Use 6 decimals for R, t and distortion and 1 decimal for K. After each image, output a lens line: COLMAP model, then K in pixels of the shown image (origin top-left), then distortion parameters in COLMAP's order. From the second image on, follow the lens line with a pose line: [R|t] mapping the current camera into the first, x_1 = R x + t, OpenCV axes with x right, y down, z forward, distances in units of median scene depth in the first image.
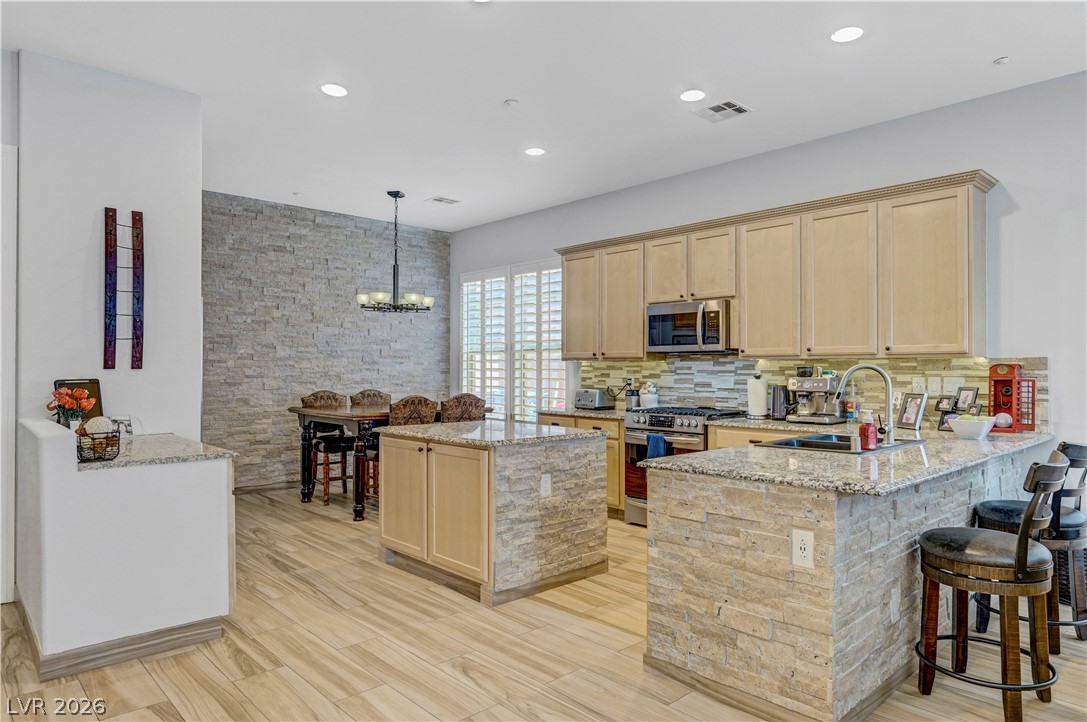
lens RADIAL K [[614.0, 0, 547.9], [0, 614.0, 363.5], [0, 0, 1]] dist [-0.001629, -0.000623]
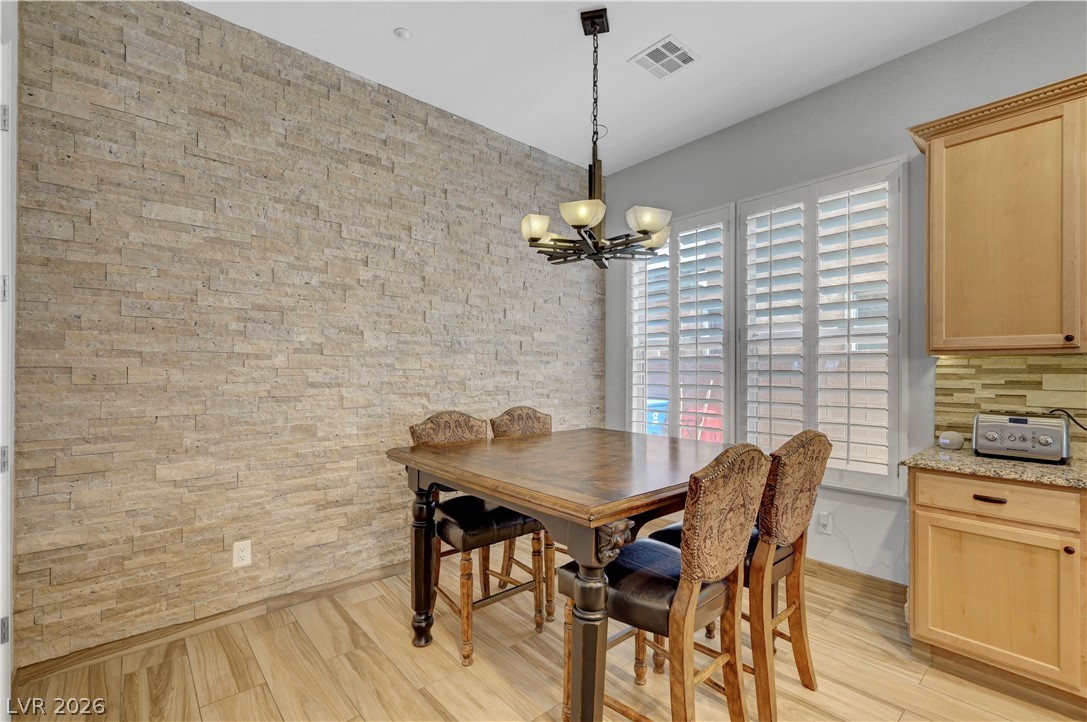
lens RADIAL K [[473.1, 0, 530.1], [0, 473.1, 368.8], [0, 0, 1]] dist [-0.001783, -0.000107]
pose [[0.996165, 0.000350, -0.087494, -0.253260], [-0.000265, 0.999999, 0.000987, 0.006385], [0.087494, -0.000960, 0.996165, 0.582648]]
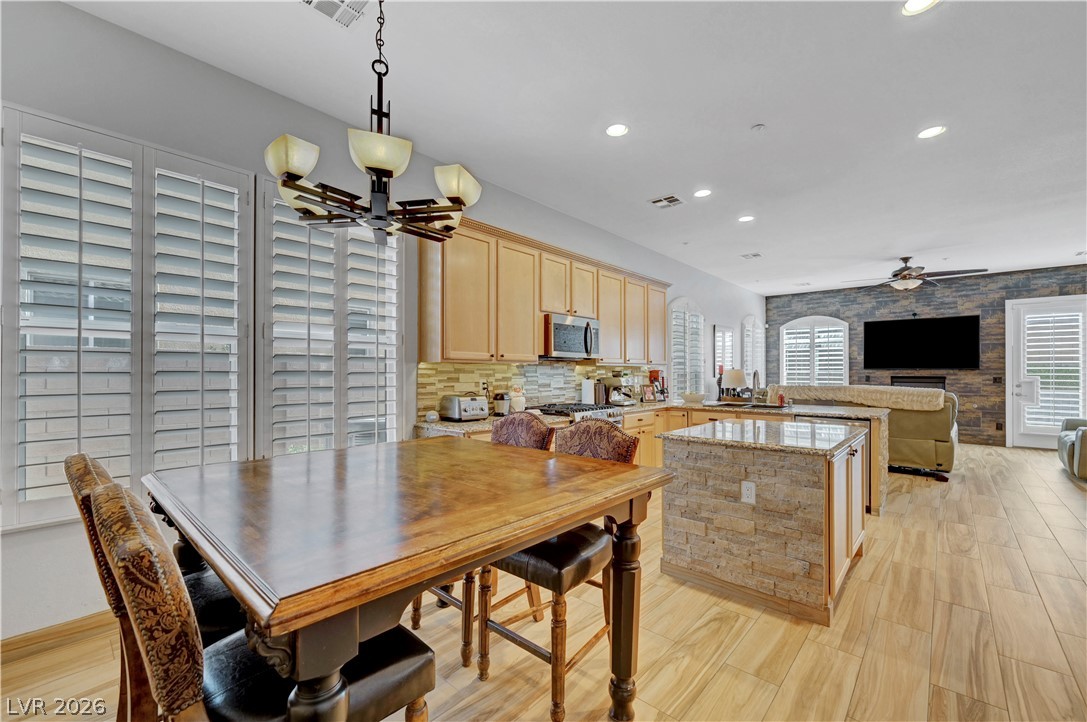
lens RADIAL K [[439.8, 0, 547.8], [0, 439.8, 368.9], [0, 0, 1]] dist [-0.002597, 0.000095]
pose [[-0.049027, 0.010389, 0.998743, -0.508682], [-0.005396, 0.999929, -0.010666, 0.009839], [-0.998783, -0.005913, -0.048967, 0.876611]]
